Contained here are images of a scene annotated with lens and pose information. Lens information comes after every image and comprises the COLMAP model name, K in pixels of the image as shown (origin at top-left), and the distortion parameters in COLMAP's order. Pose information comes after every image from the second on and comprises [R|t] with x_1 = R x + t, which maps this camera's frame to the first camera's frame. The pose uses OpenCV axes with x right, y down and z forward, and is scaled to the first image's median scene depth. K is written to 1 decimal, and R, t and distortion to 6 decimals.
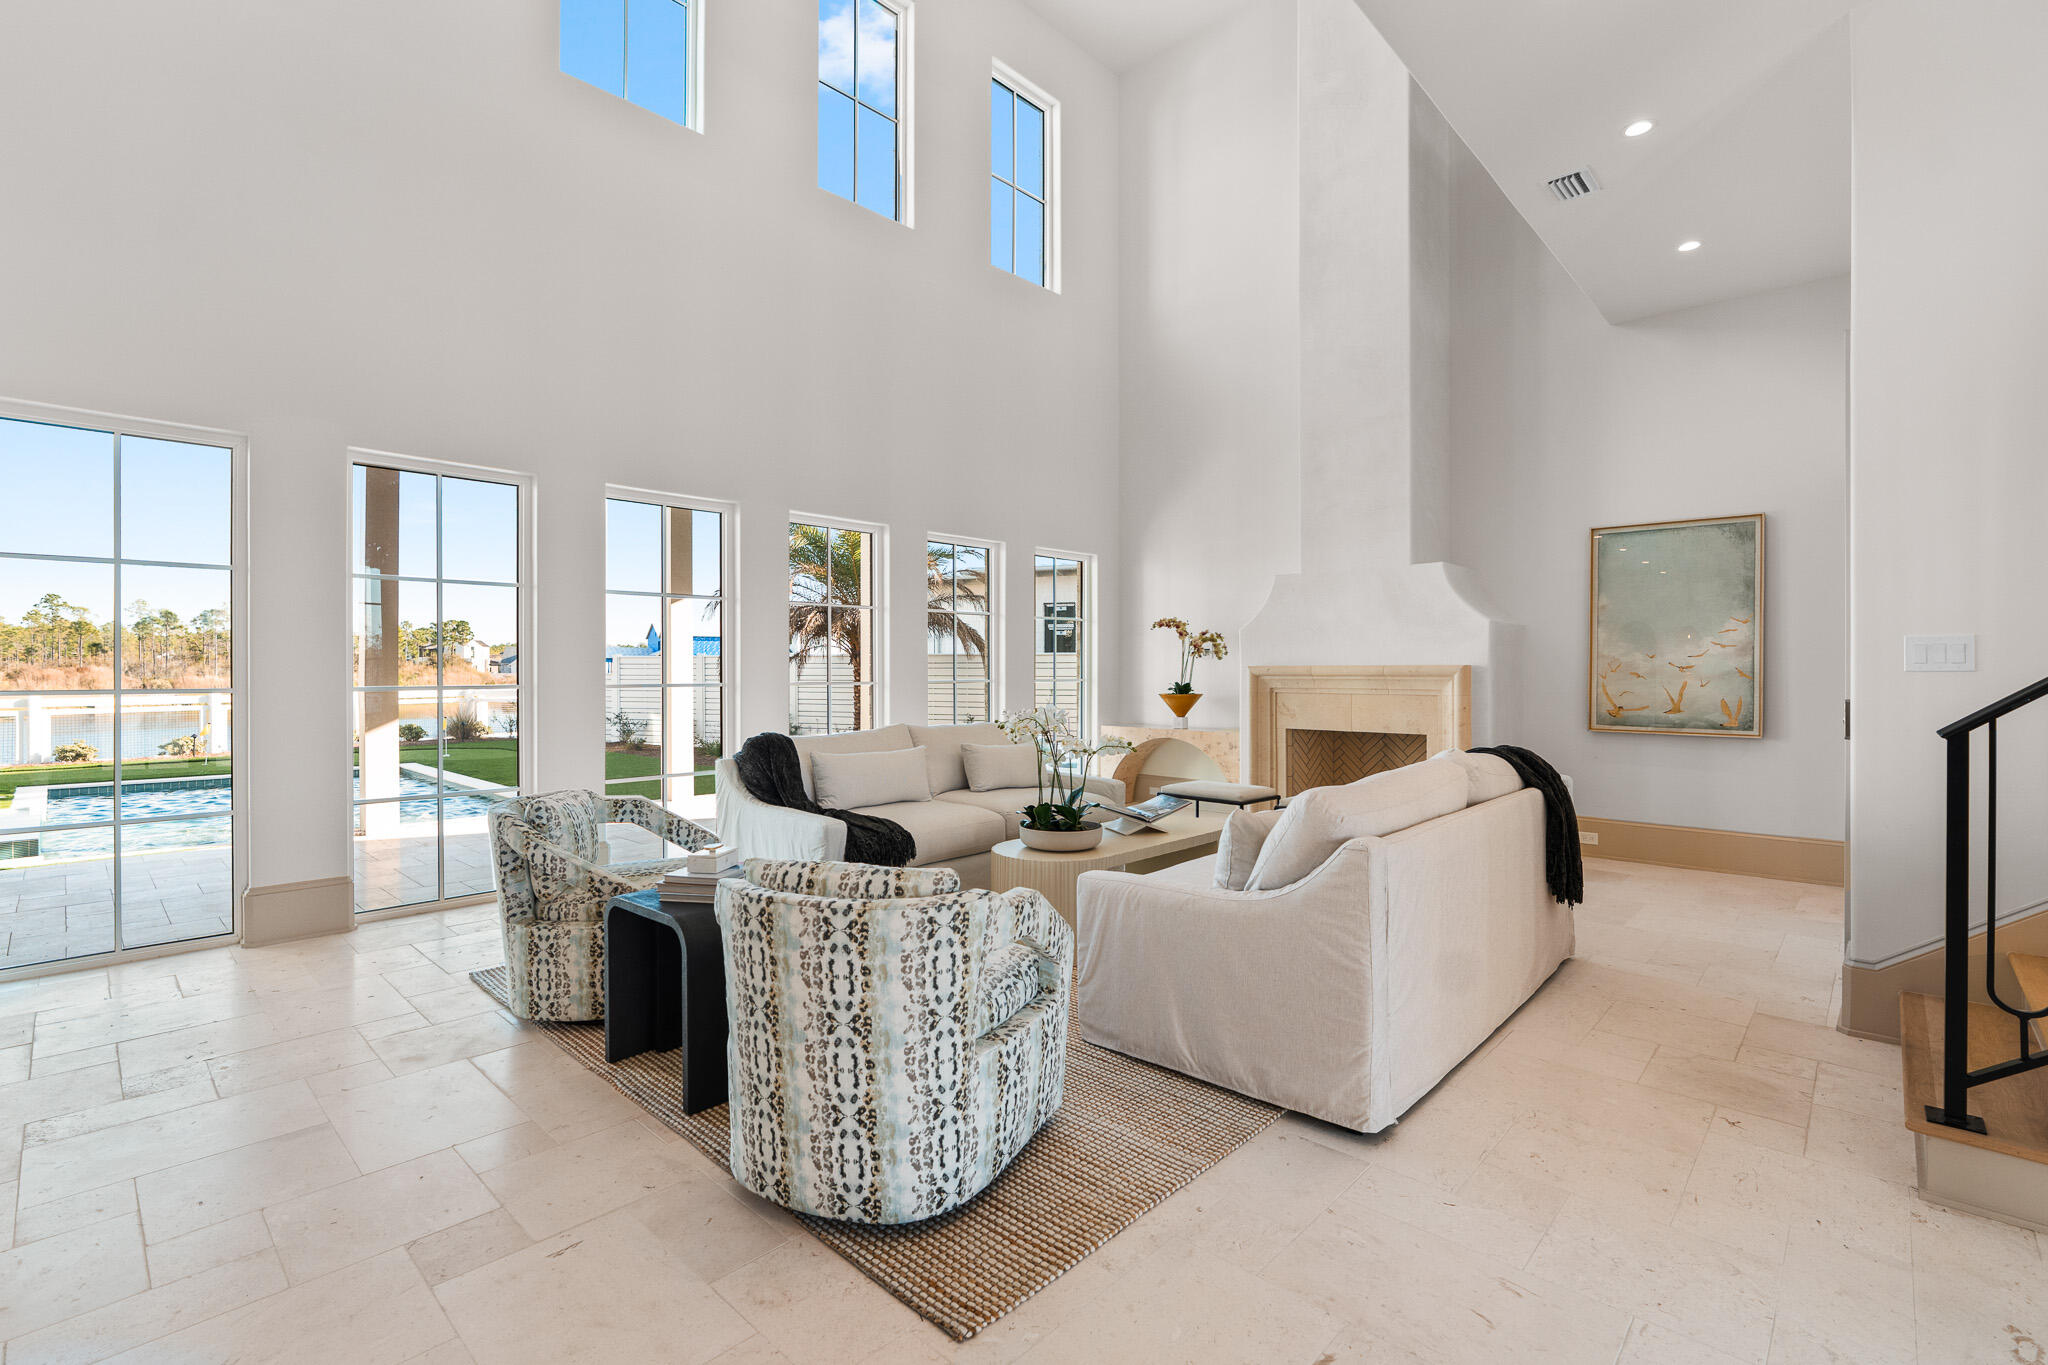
lens RADIAL K [[919.3, 0, 1011.1], [0, 919.3, 676.1], [0, 0, 1]] dist [-0.009262, 0.001134]
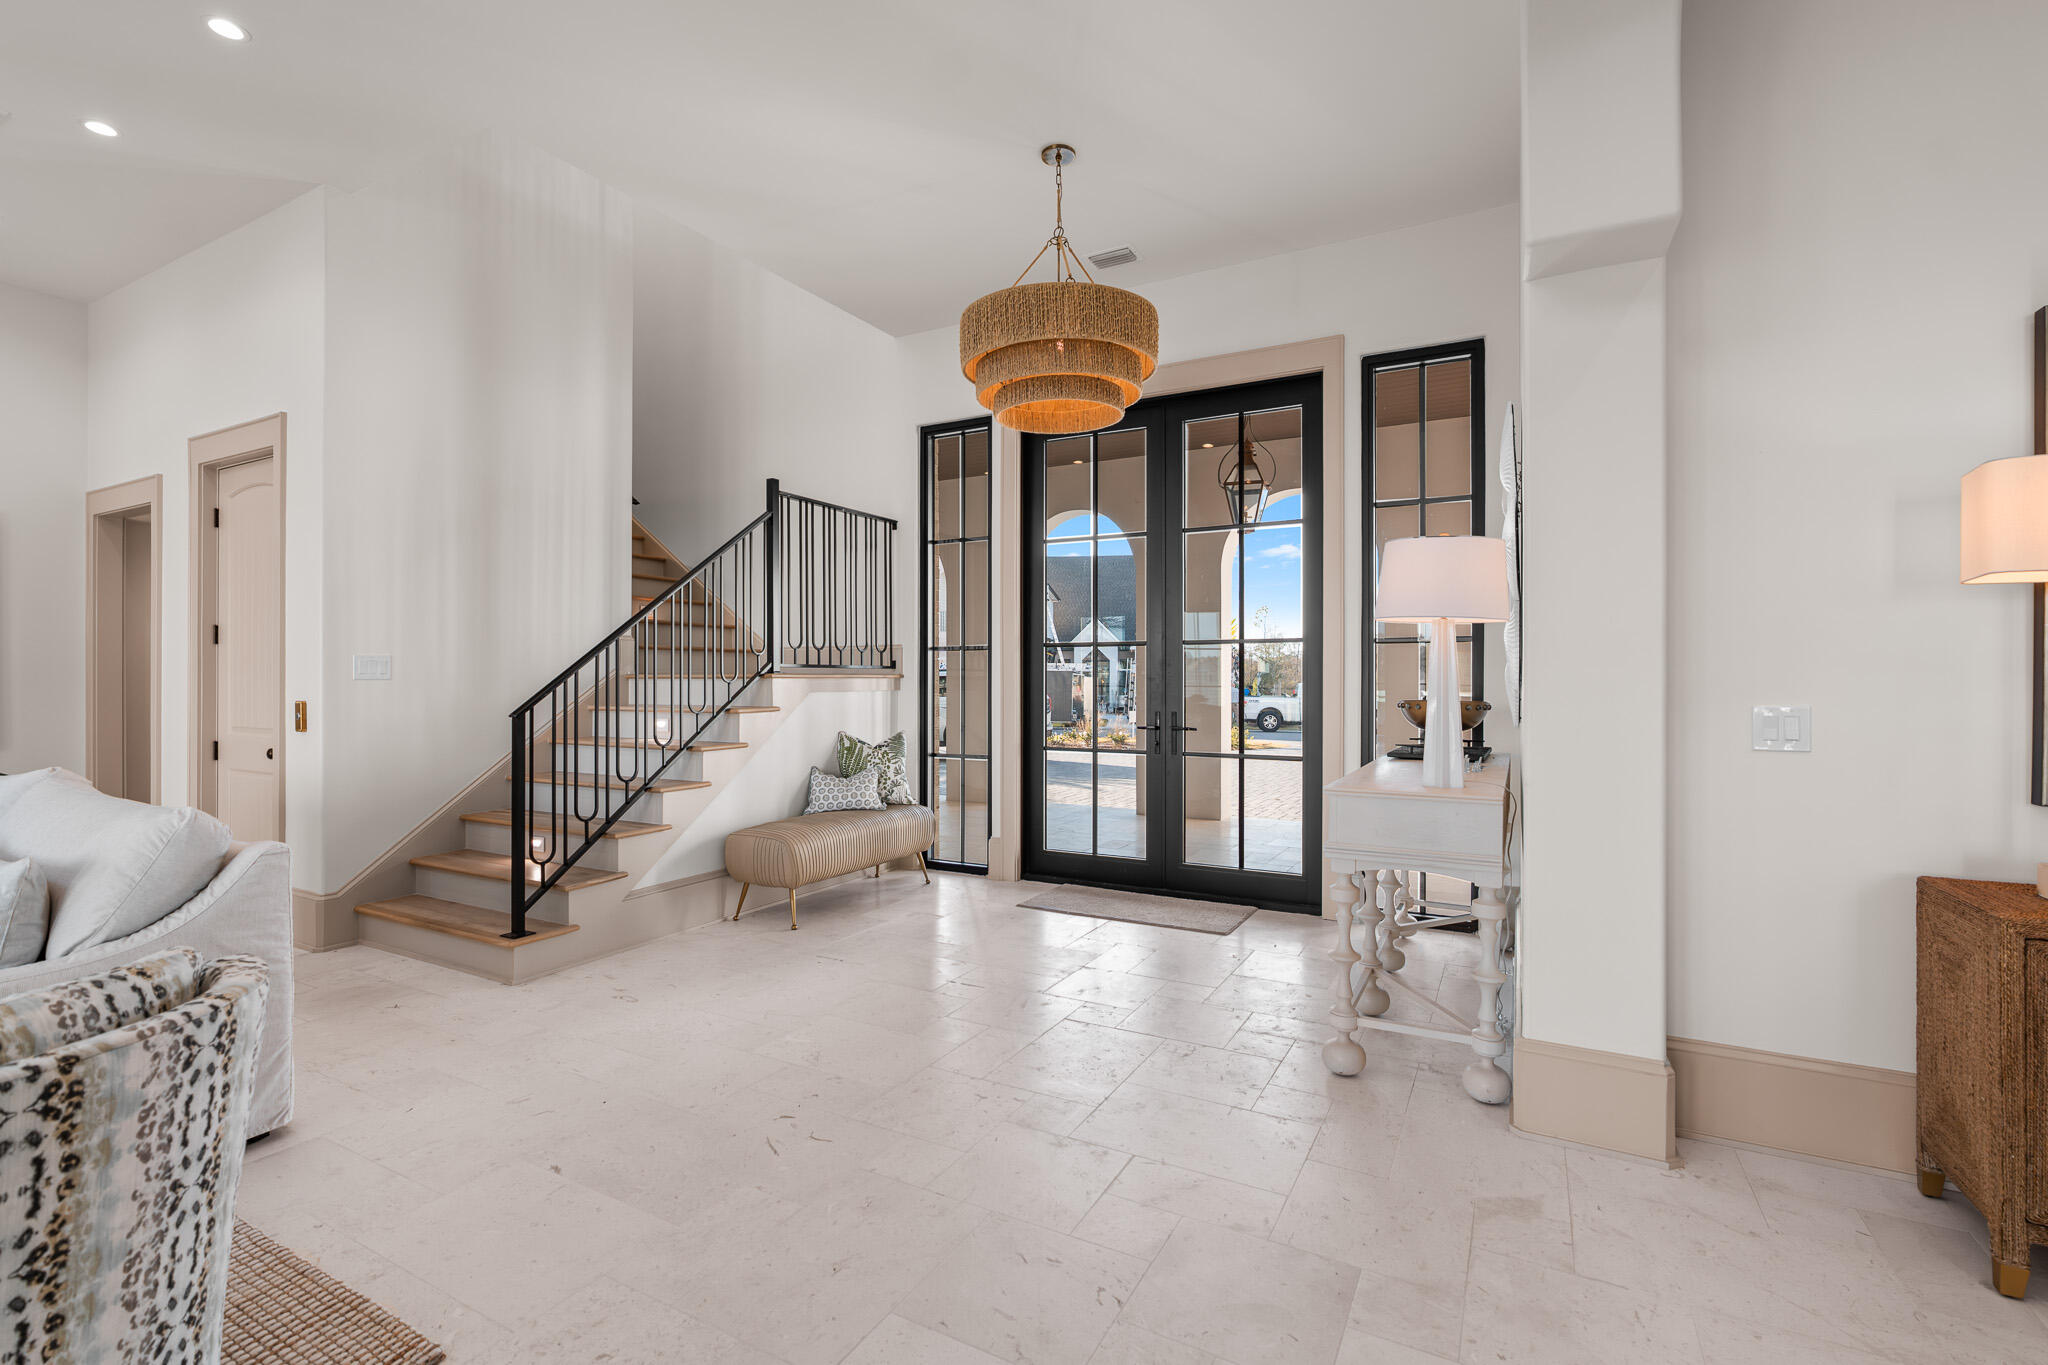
lens RADIAL K [[919.3, 0, 1011.1], [0, 919.3, 676.1], [0, 0, 1]] dist [-0.009262, 0.001134]
pose [[-0.248399, 0.003913, 0.968650, -0.290179], [0.005810, 0.999980, -0.002550, -0.001103], [-0.968640, 0.004995, -0.248416, 0.160394]]
